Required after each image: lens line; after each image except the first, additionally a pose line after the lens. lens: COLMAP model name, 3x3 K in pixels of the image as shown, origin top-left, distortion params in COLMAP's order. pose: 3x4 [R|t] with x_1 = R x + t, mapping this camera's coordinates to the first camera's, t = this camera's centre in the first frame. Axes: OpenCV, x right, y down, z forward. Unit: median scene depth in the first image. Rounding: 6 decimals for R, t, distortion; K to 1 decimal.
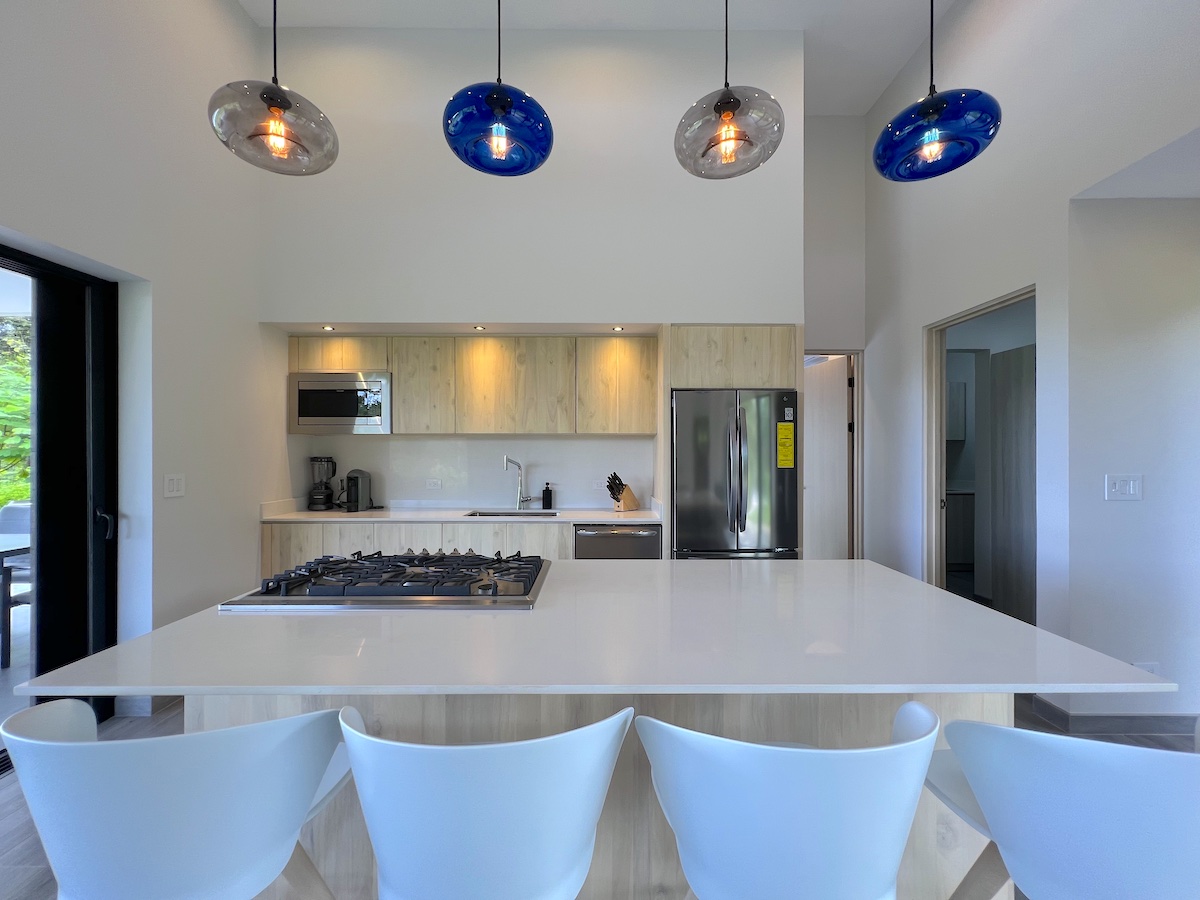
lens RADIAL K [[483.2, 0, 601.5], [0, 483.2, 448.7], [0, 0, 1]] dist [-0.001549, 0.000857]
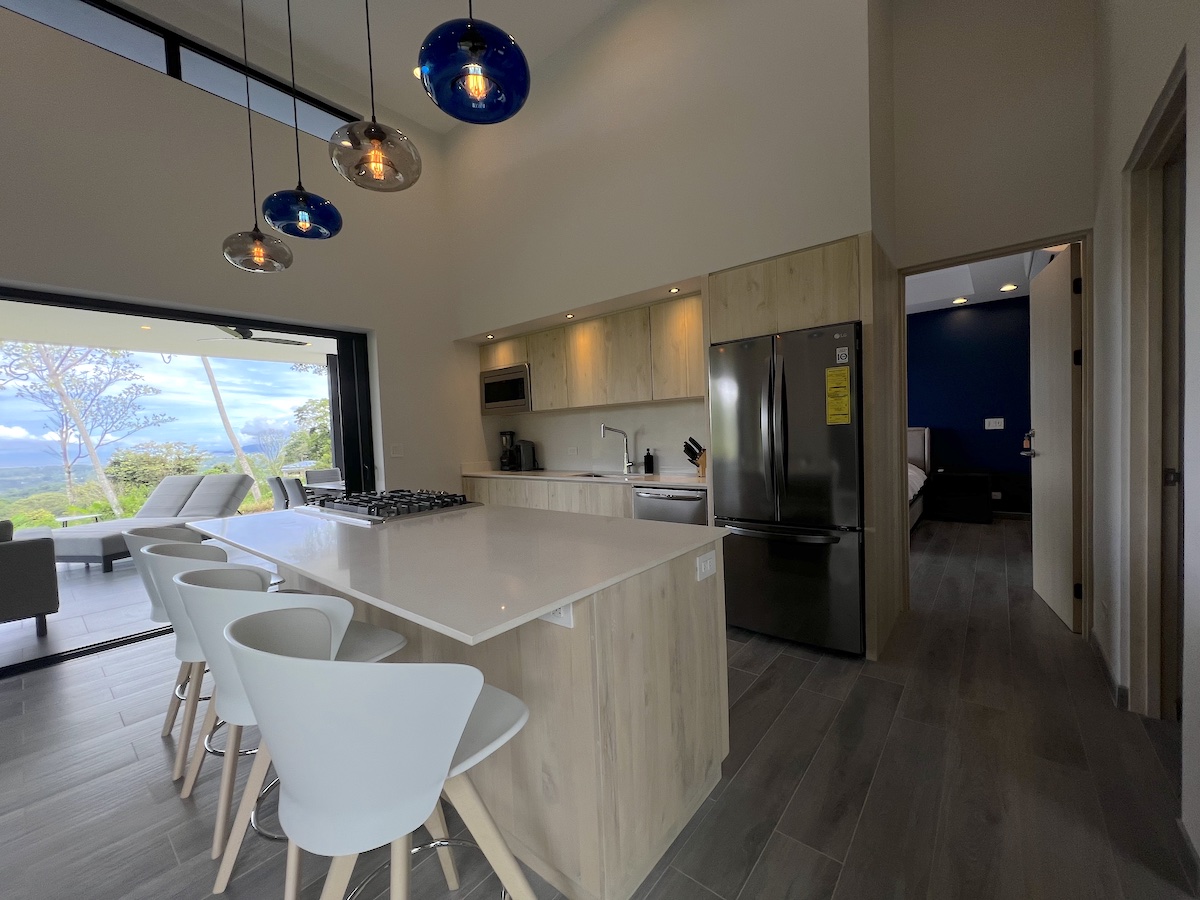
lens RADIAL K [[483.2, 0, 606.5], [0, 483.2, 452.5], [0, 0, 1]] dist [-0.001549, 0.000857]
pose [[0.770418, -0.005629, -0.637514, 0.531121], [0.044173, 0.998029, 0.044569, 0.029488], [0.636007, -0.062498, 0.769149, 0.133515]]
